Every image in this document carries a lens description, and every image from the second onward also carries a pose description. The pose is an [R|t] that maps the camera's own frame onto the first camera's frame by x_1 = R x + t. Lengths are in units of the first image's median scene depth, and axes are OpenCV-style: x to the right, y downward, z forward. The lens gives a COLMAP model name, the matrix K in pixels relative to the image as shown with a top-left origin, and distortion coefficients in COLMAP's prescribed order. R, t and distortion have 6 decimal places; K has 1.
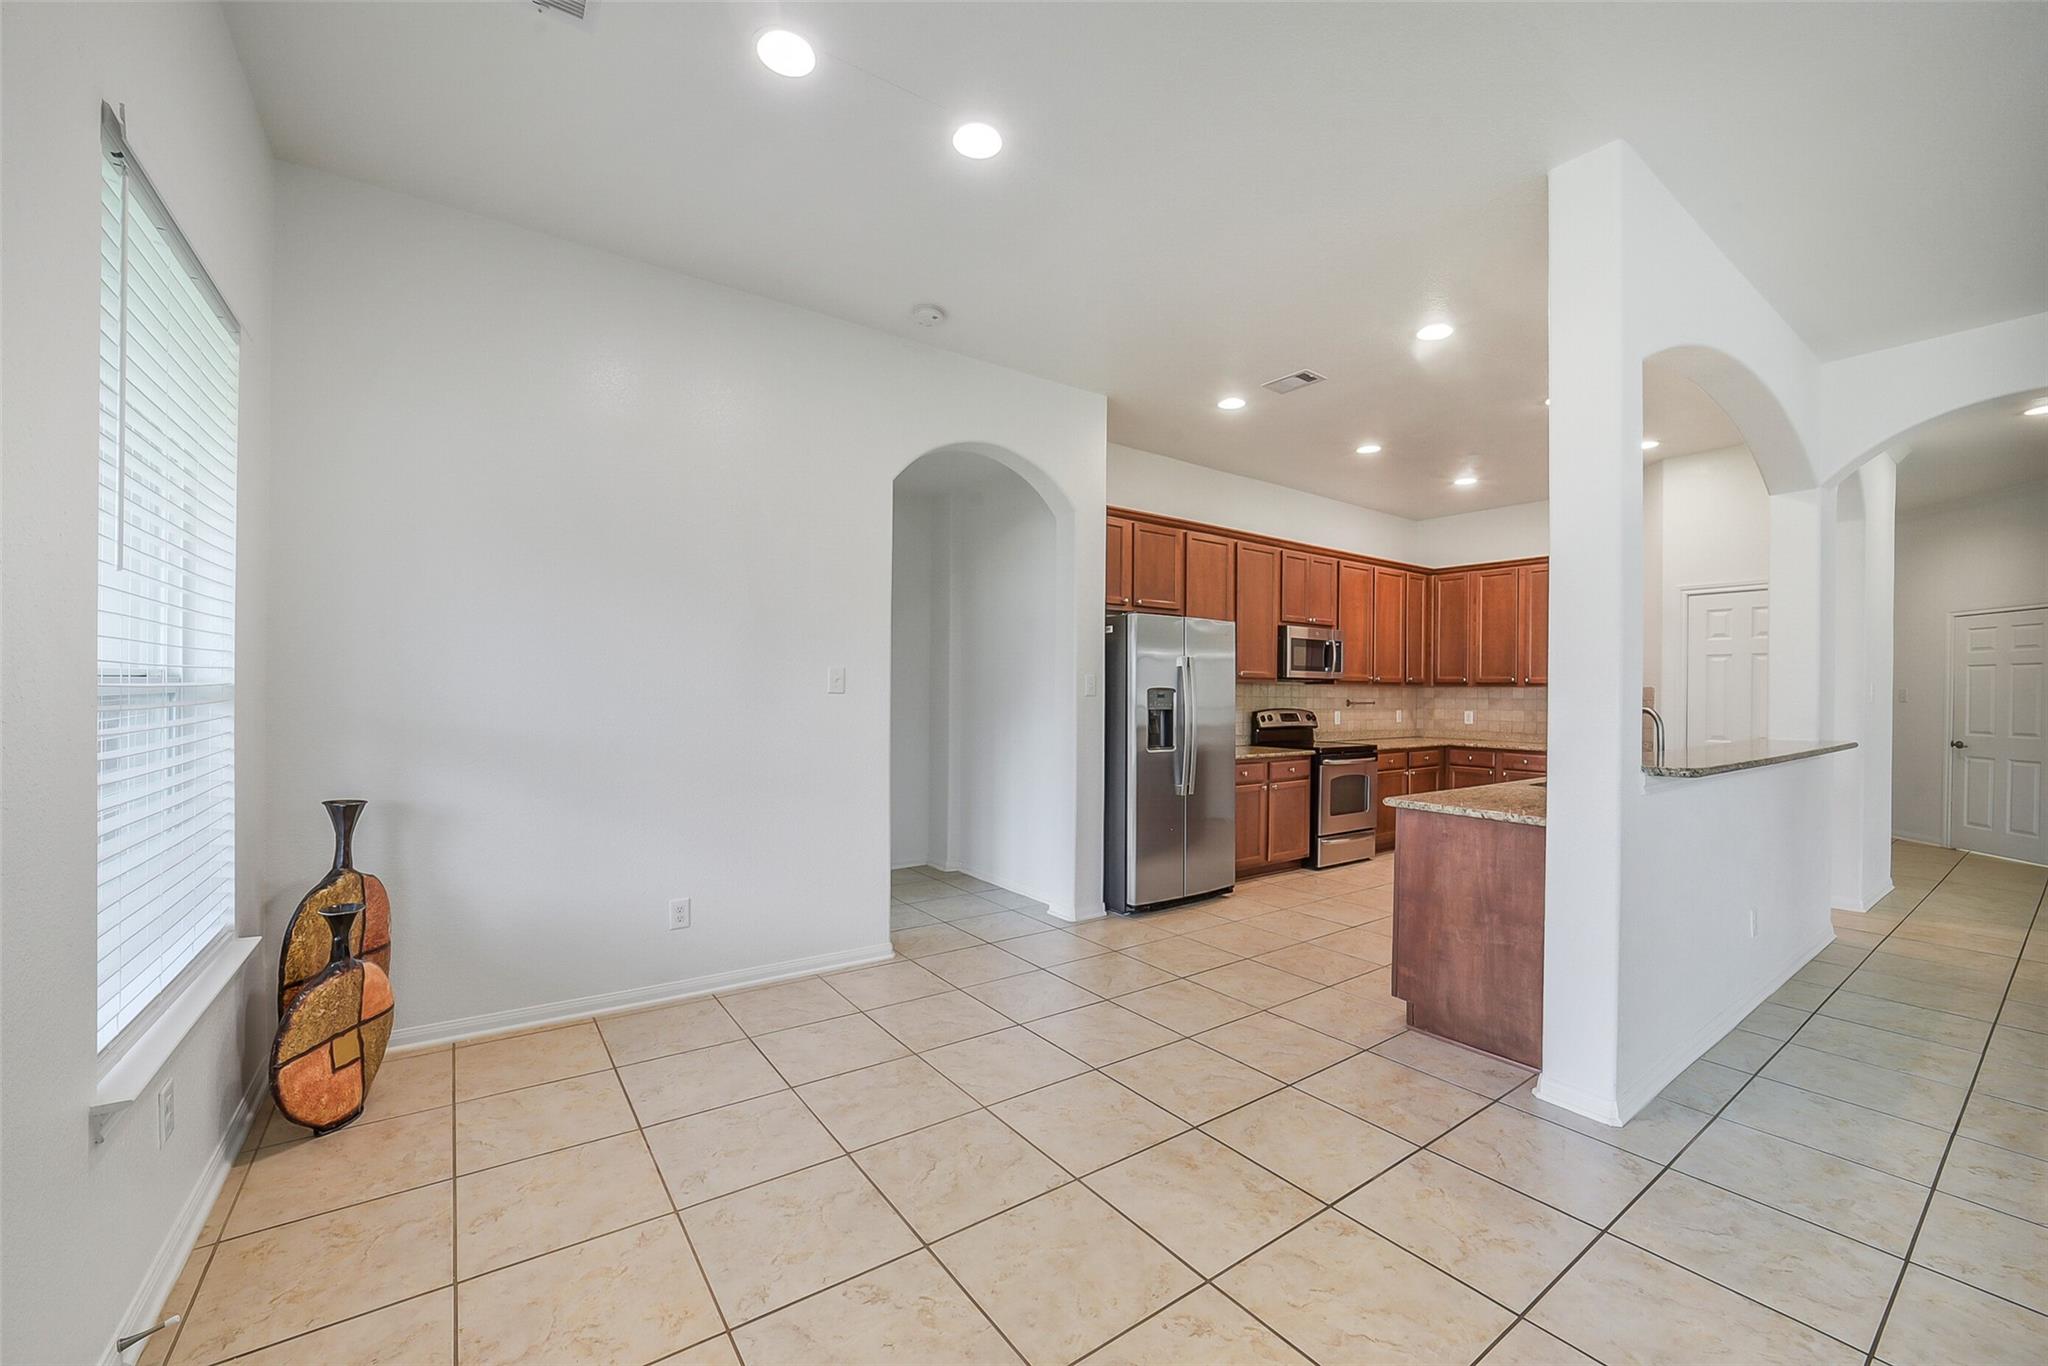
lens RADIAL K [[803.9, 0, 1029.7], [0, 803.9, 701.5], [0, 0, 1]] dist [-0.021355, 0.002031]
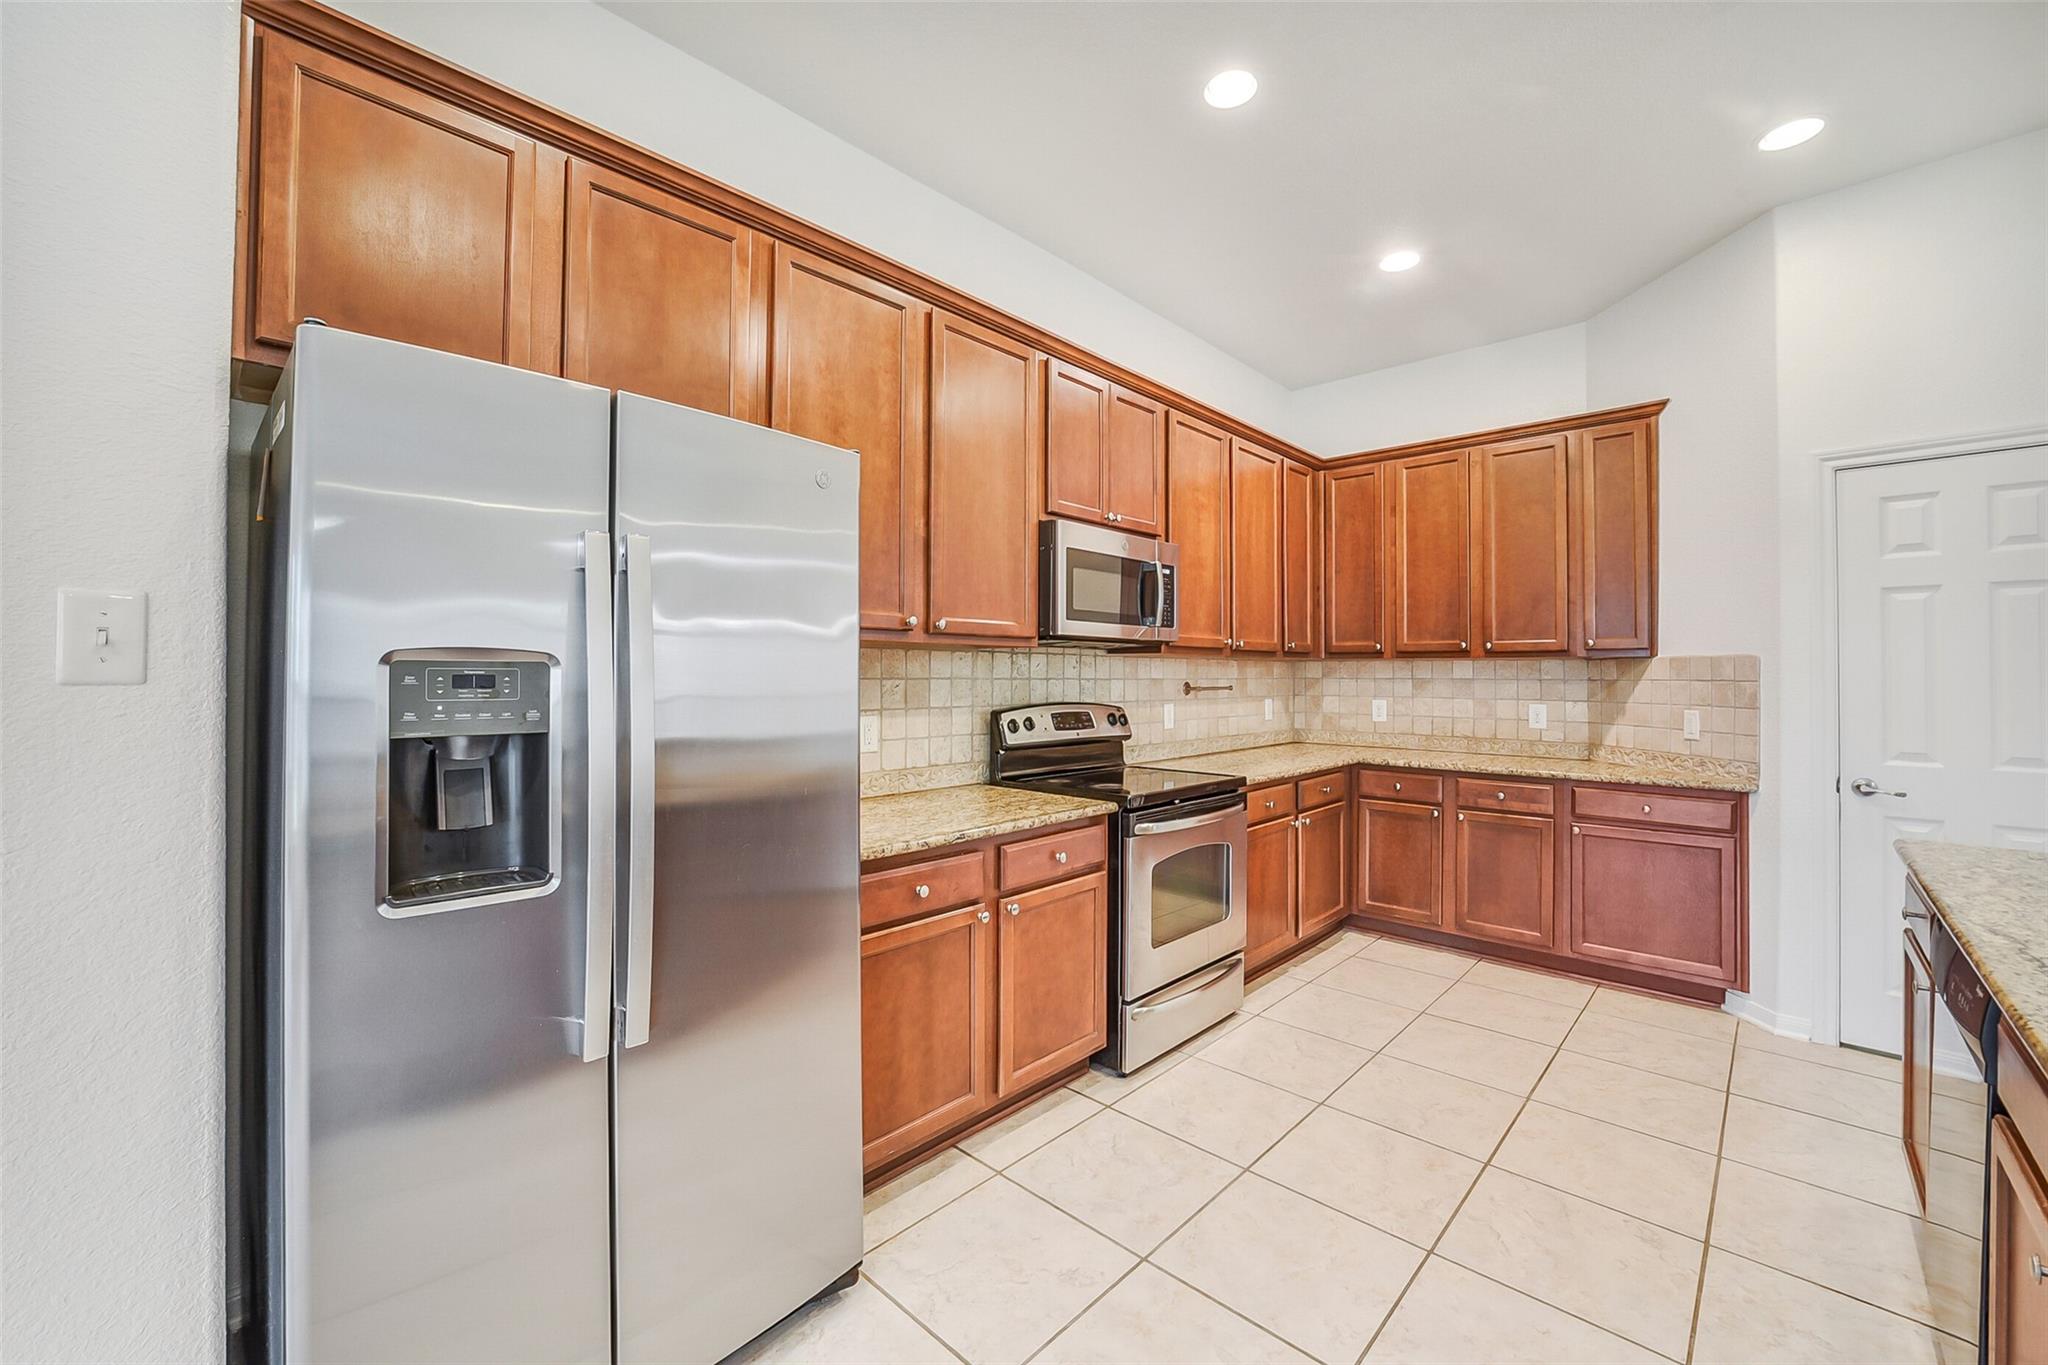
lens RADIAL K [[803.9, 0, 1020.2], [0, 803.9, 672.9], [0, 0, 1]] dist [-0.021355, 0.002031]
pose [[0.984413, -0.005113, 0.175800, 0.211488], [0.007161, 0.999914, -0.011018, -0.004064], [-0.175728, 0.012106, 0.984364, 0.538142]]
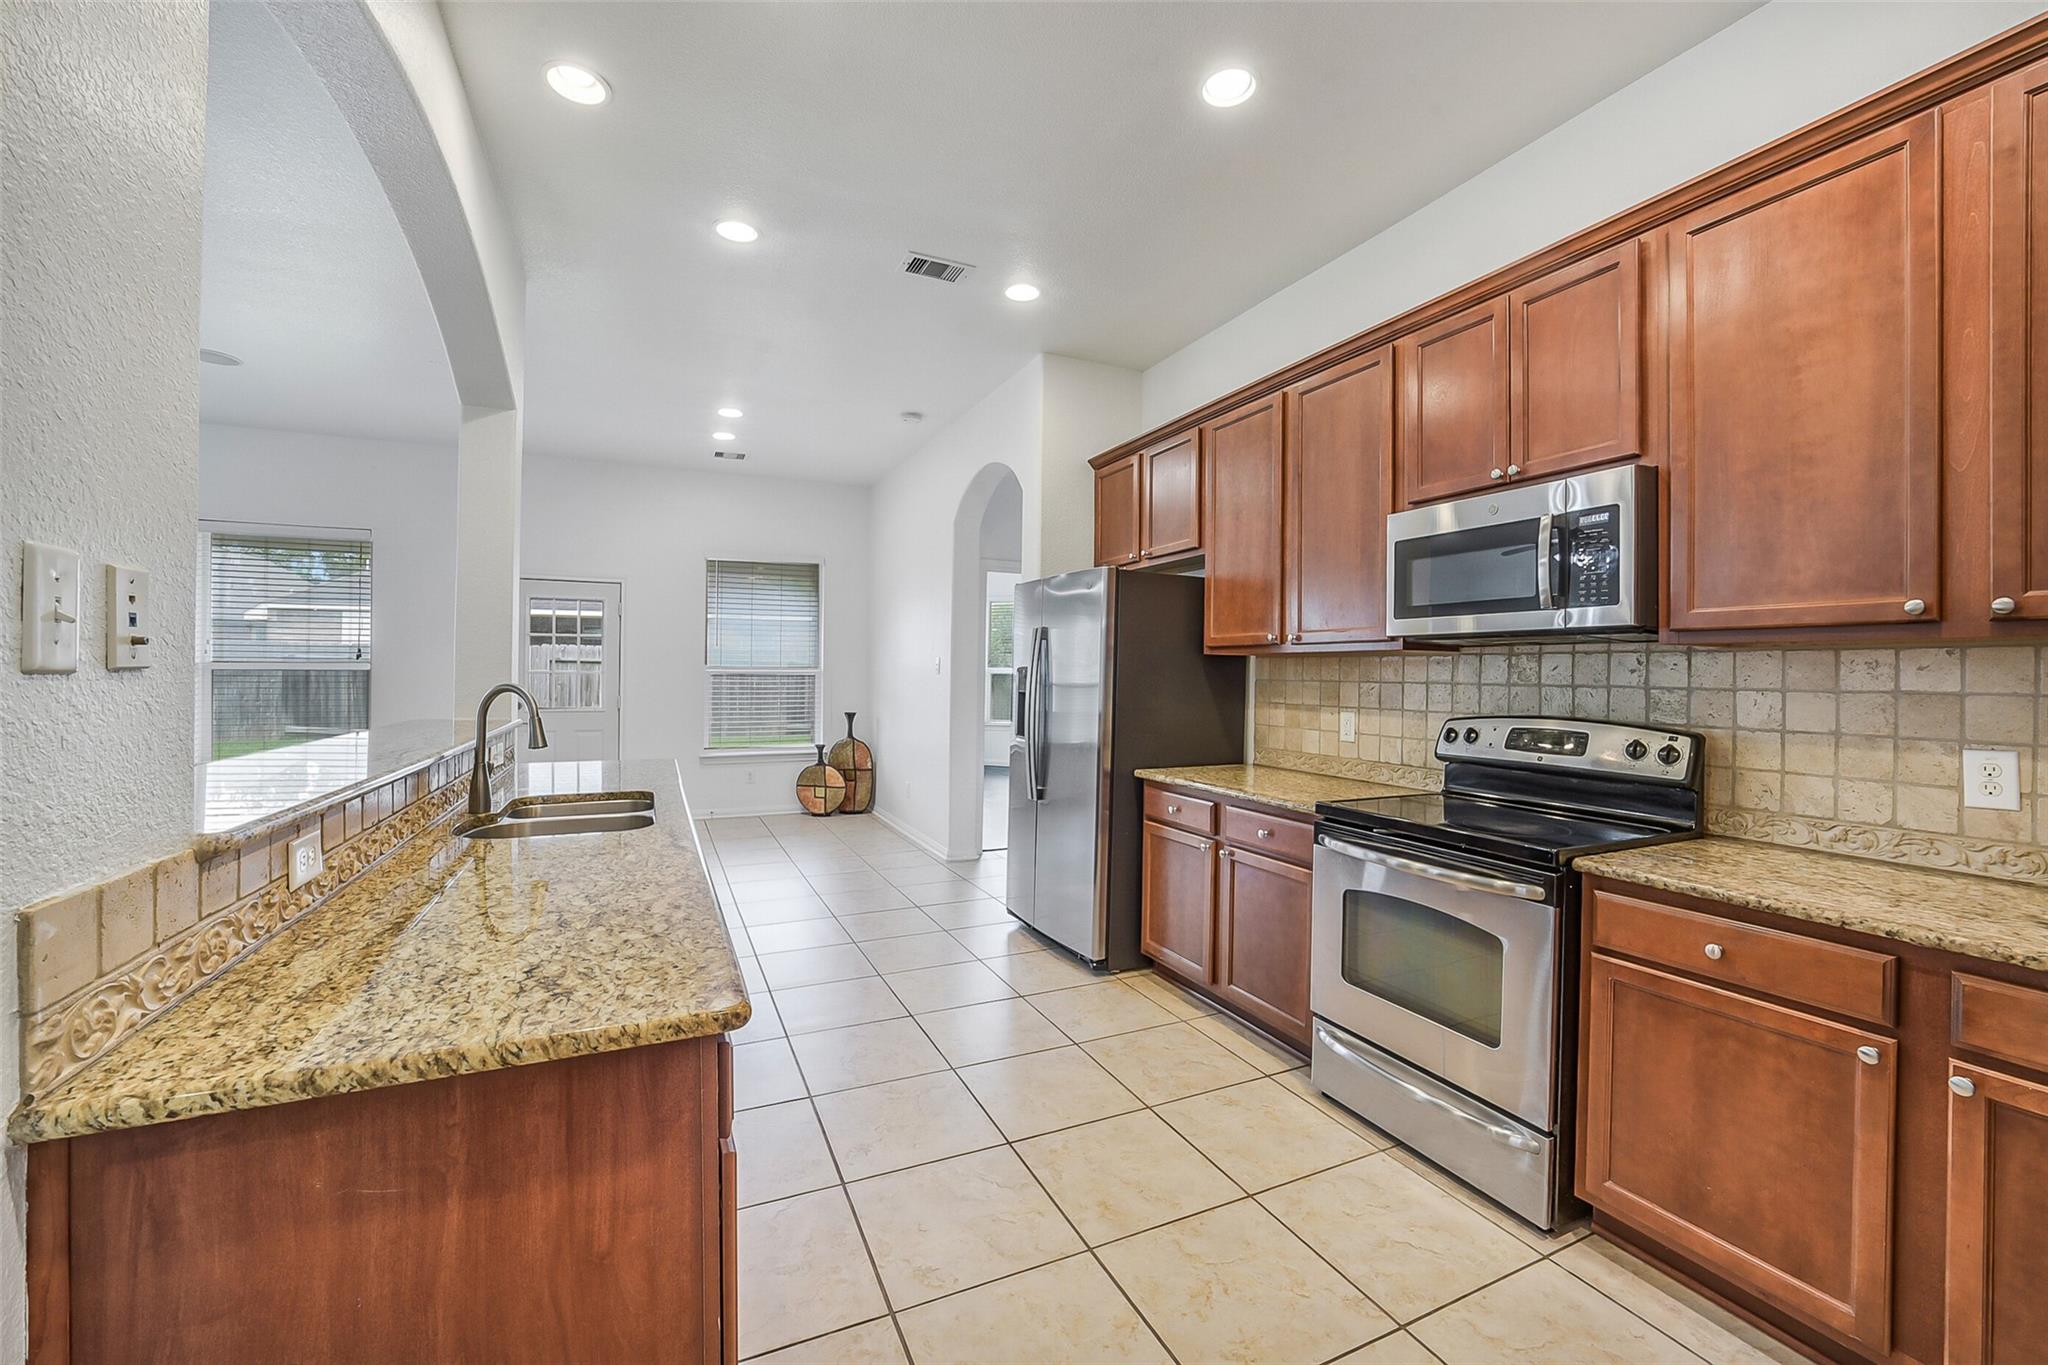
lens RADIAL K [[803.9, 0, 1031.8], [0, 803.9, 668.0], [0, 0, 1]] dist [-0.021355, 0.002031]
pose [[-0.189225, -0.018758, -0.981755, 0.738150], [-0.023364, 0.999620, -0.014596, -0.002778], [0.981656, 0.020176, -0.189591, 0.855720]]
